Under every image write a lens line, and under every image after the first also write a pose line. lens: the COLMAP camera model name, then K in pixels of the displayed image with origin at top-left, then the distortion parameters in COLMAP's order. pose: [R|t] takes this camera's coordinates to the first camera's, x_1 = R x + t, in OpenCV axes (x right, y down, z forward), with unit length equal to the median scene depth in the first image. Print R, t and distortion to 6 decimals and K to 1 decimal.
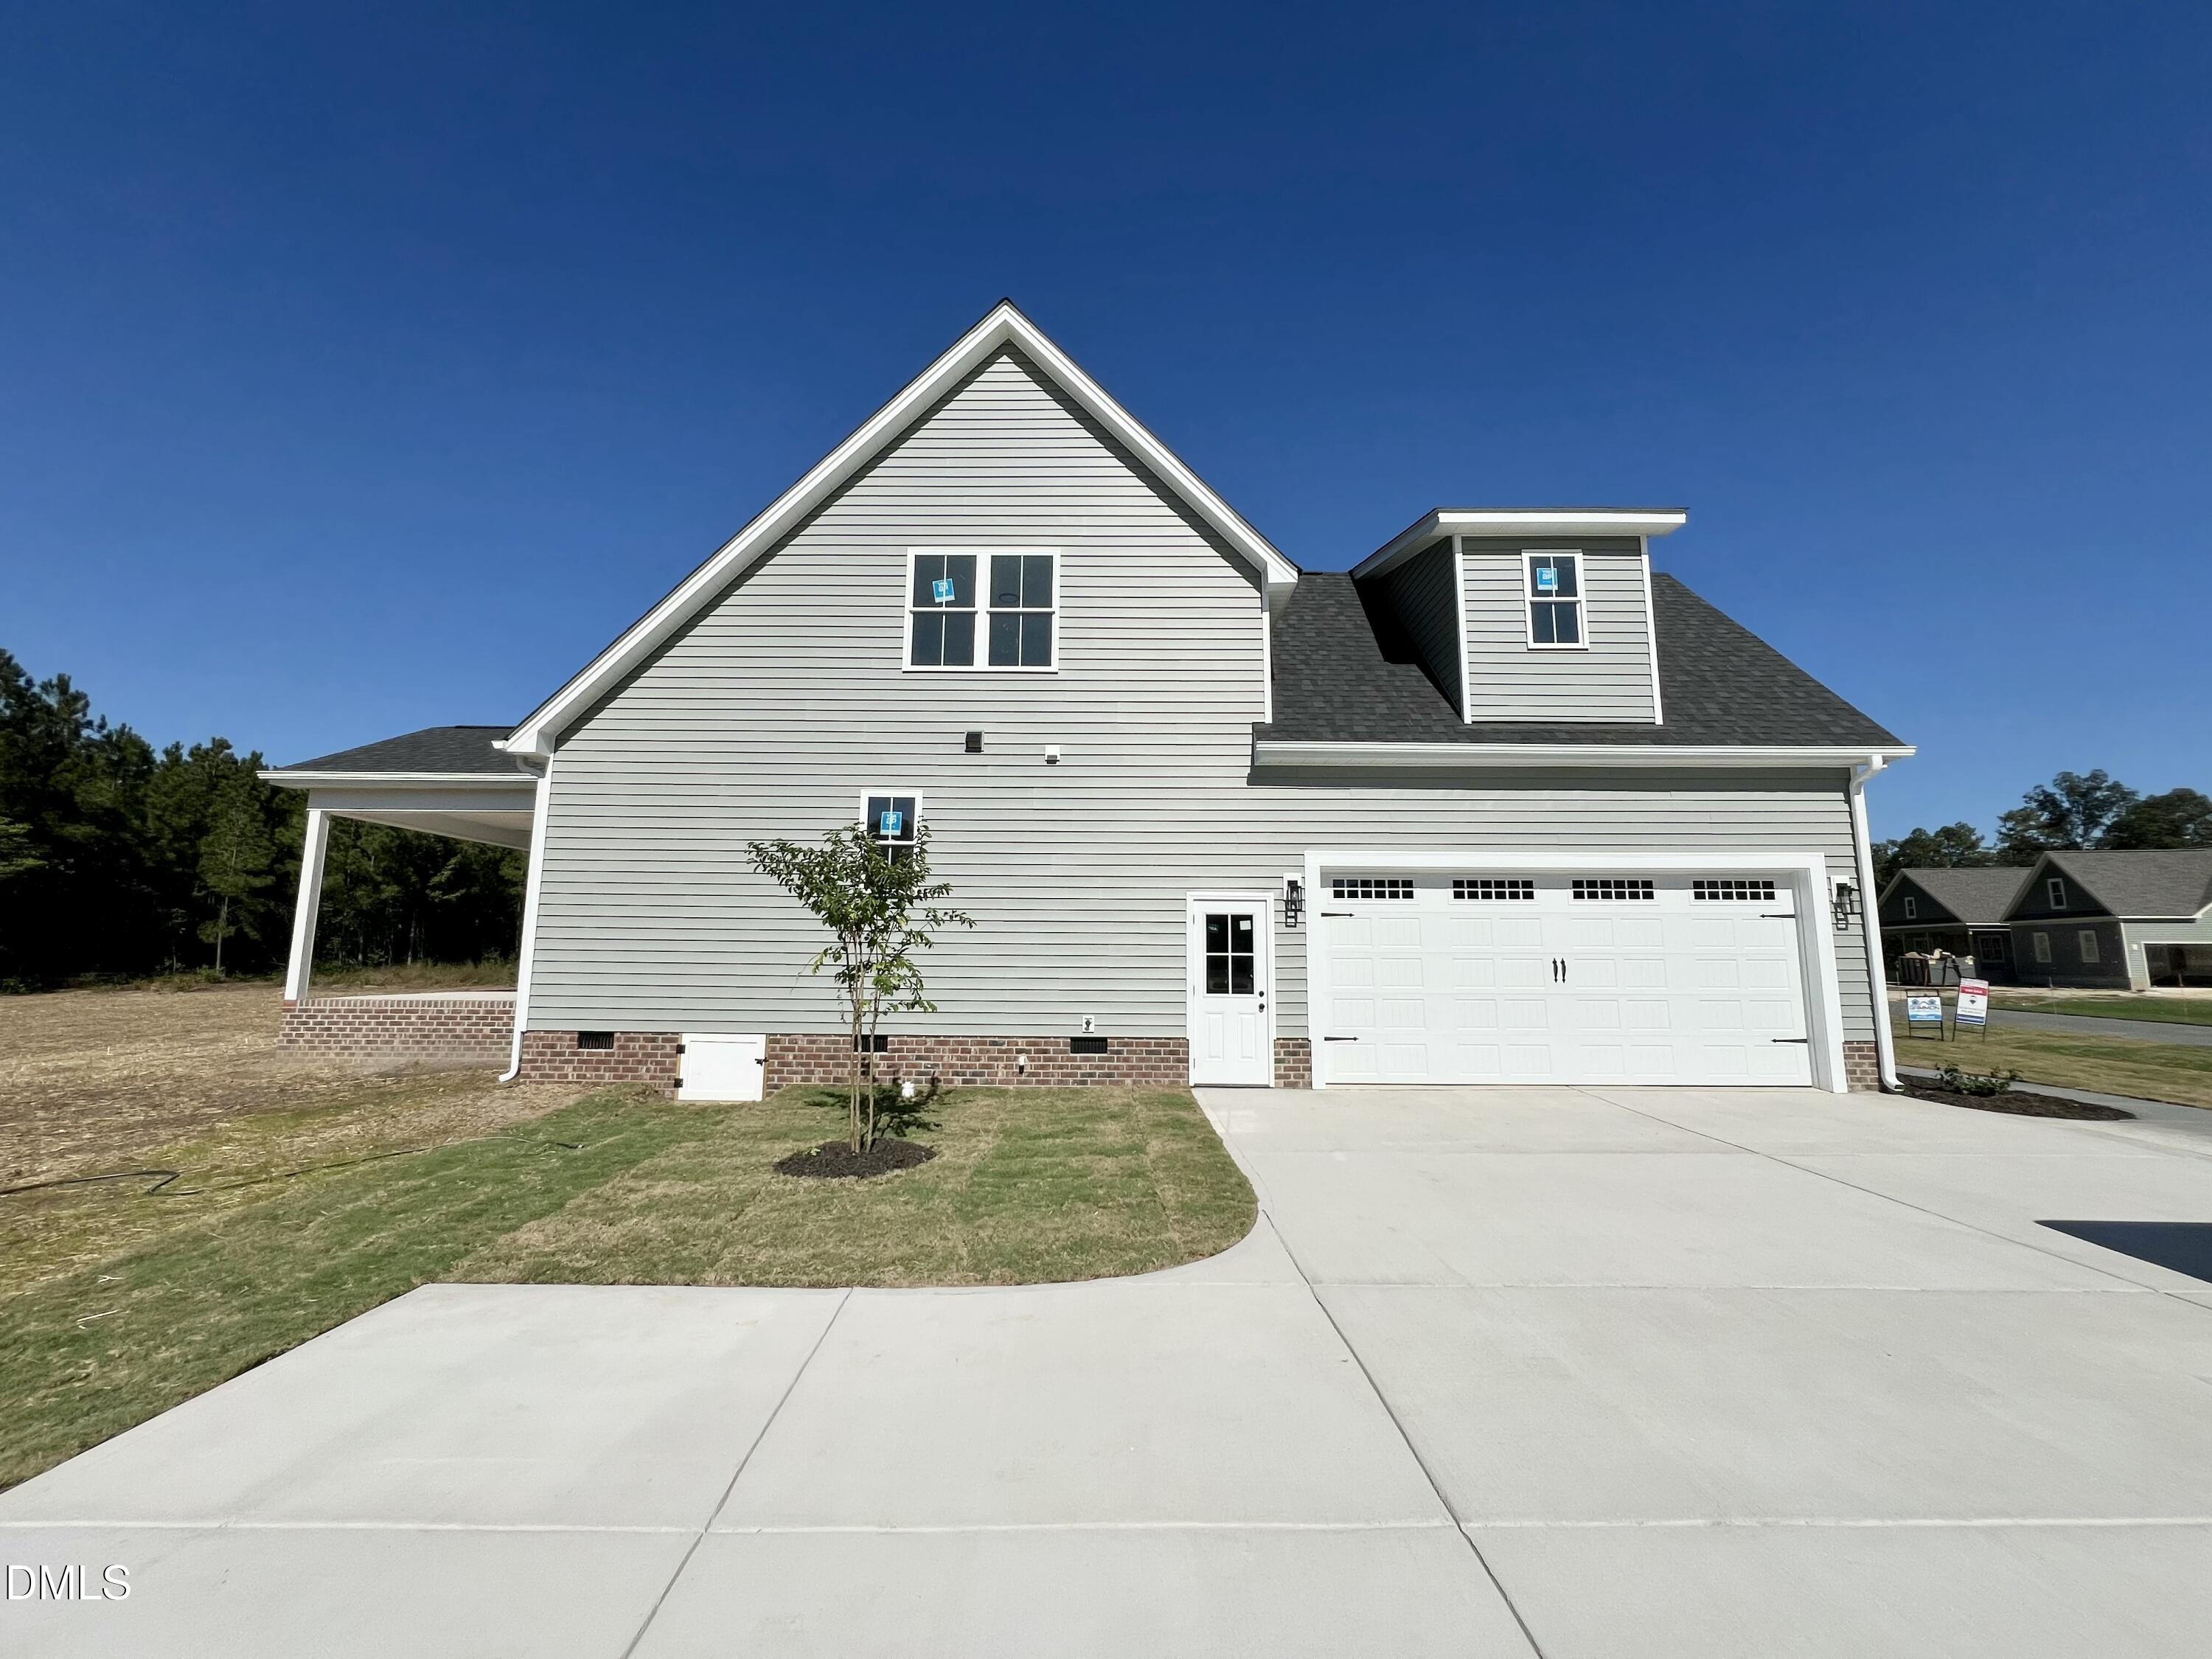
lens RADIAL K [[884.4, 0, 1105.8], [0, 884.4, 831.0], [0, 0, 1]] dist [0.000188, 0.000076]
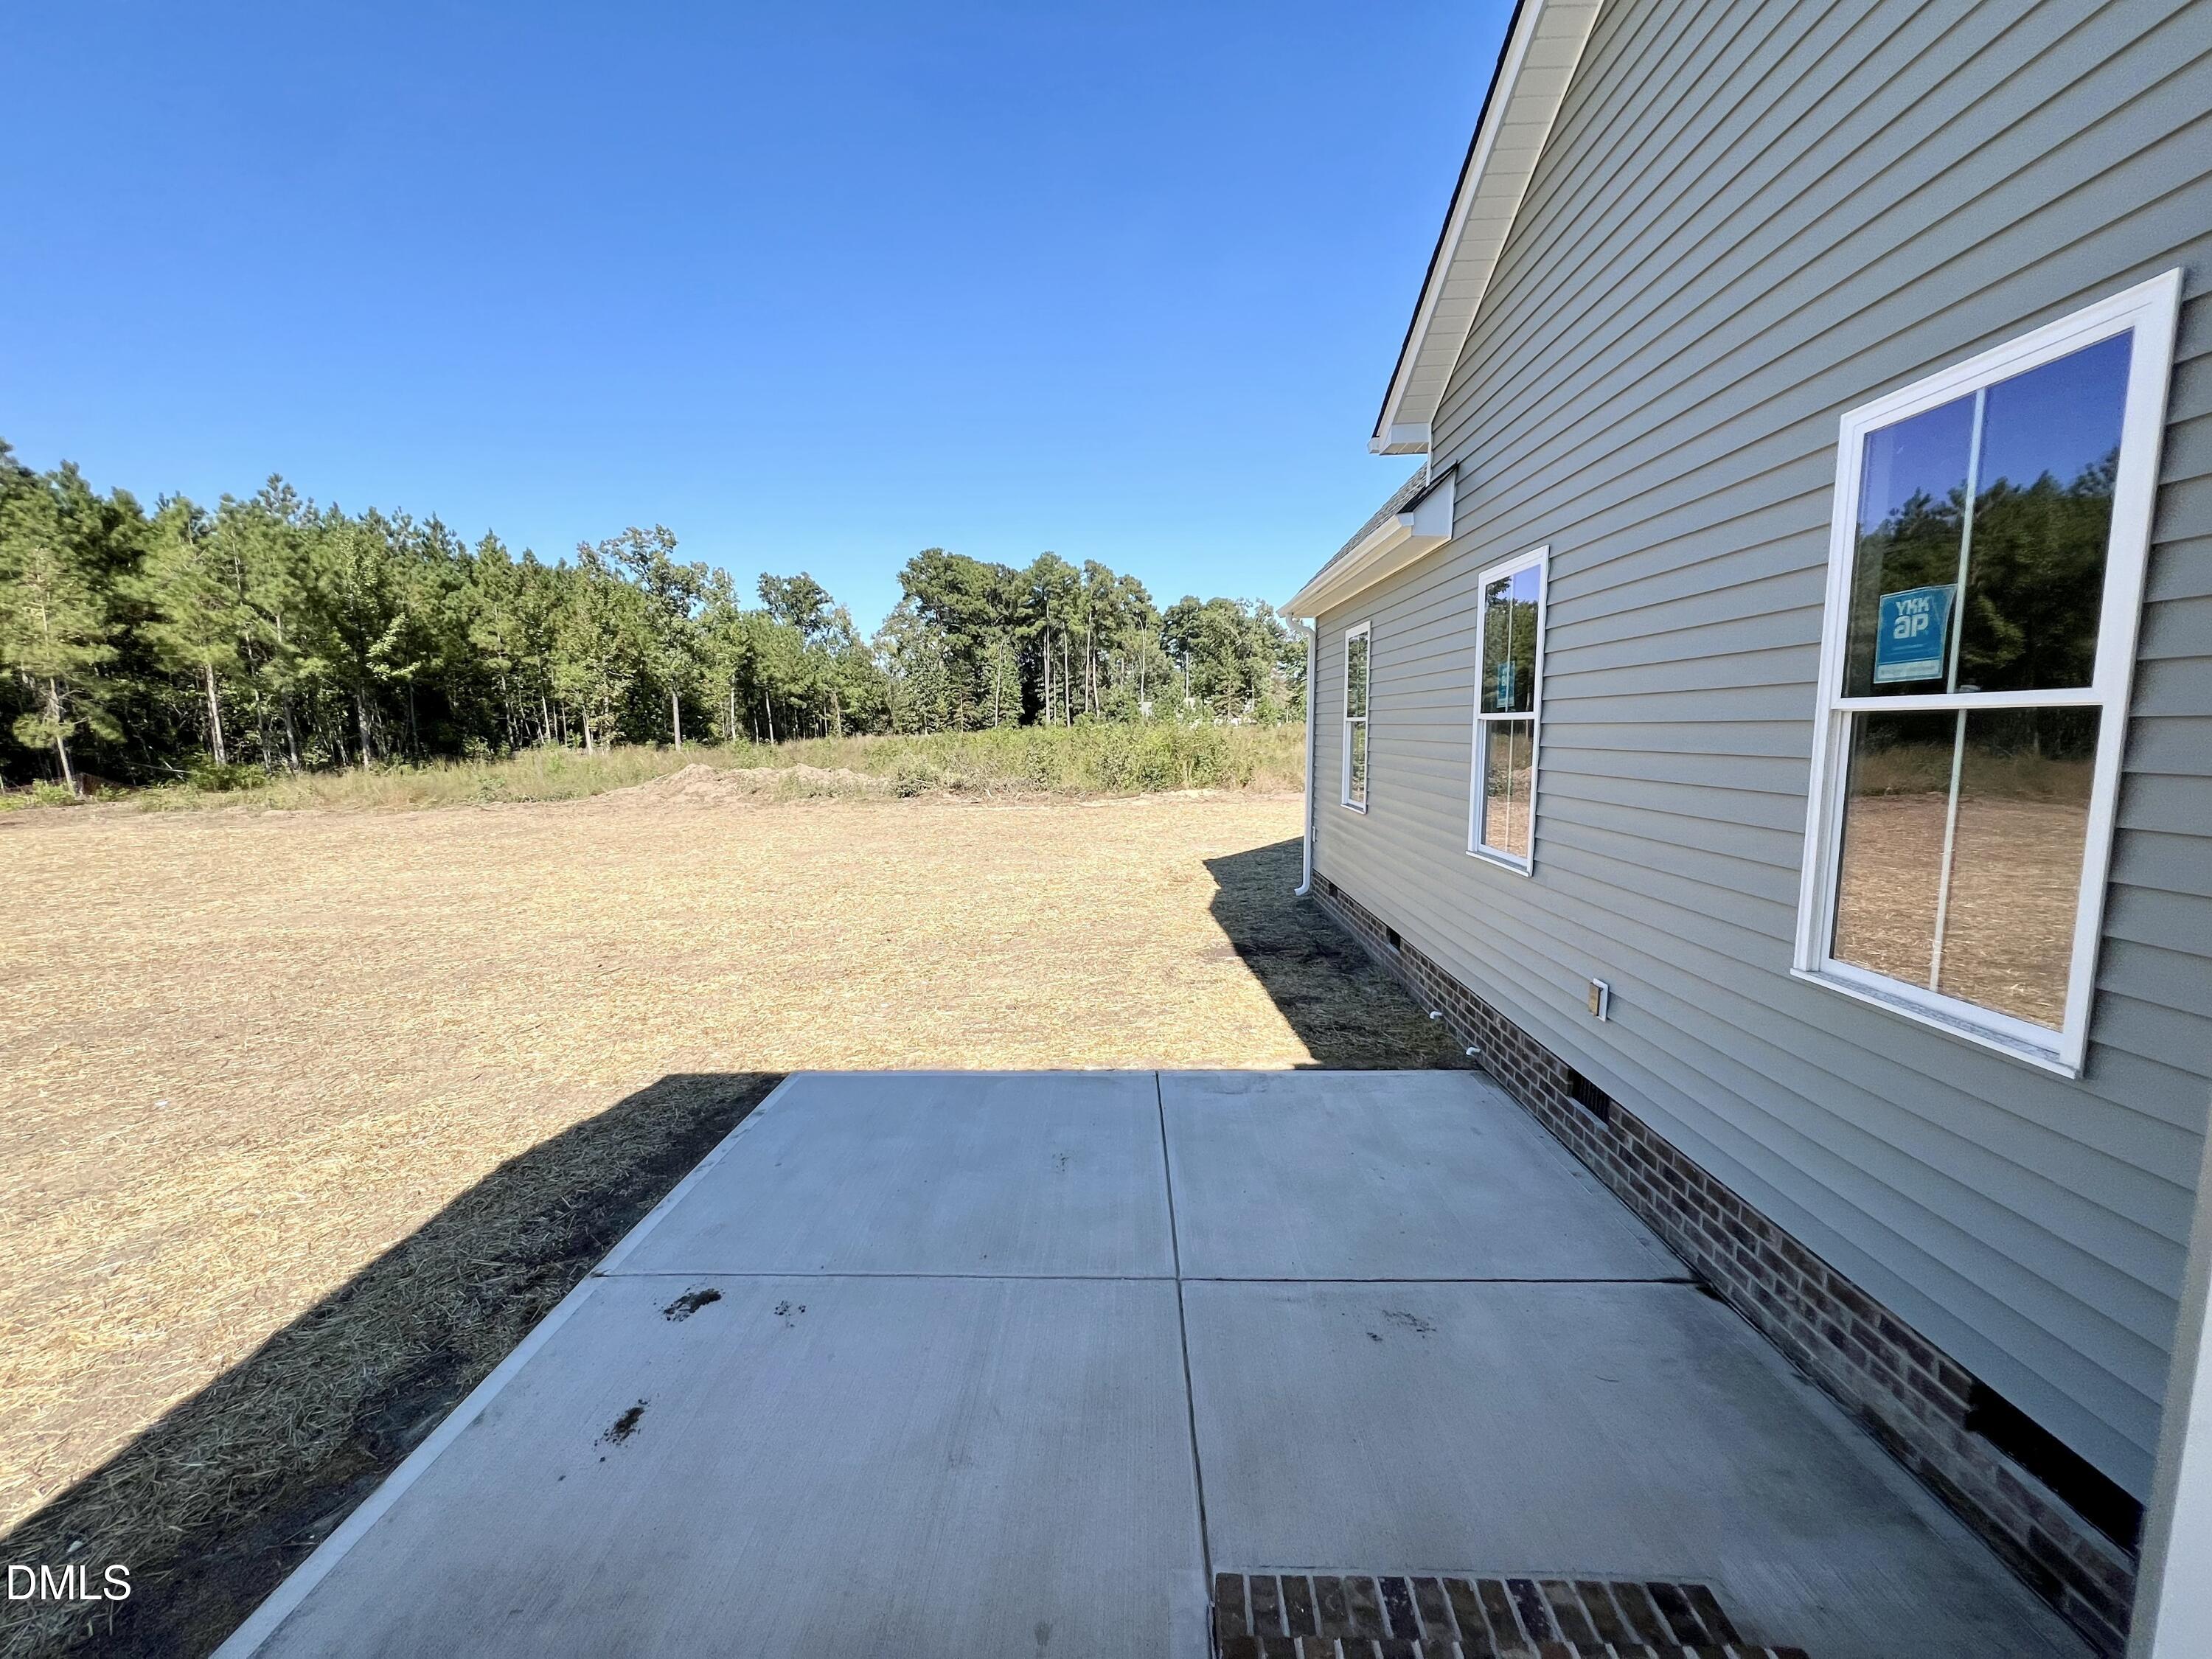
lens RADIAL K [[884.4, 0, 1112.0], [0, 884.4, 833.8], [0, 0, 1]] dist [0.000188, 0.000076]
pose [[0.999877, -0.011516, -0.010650, -0.154484], [0.013915, 0.964590, 0.263385, 0.019449], [0.007240, -0.263501, 0.964632, 0.277948]]
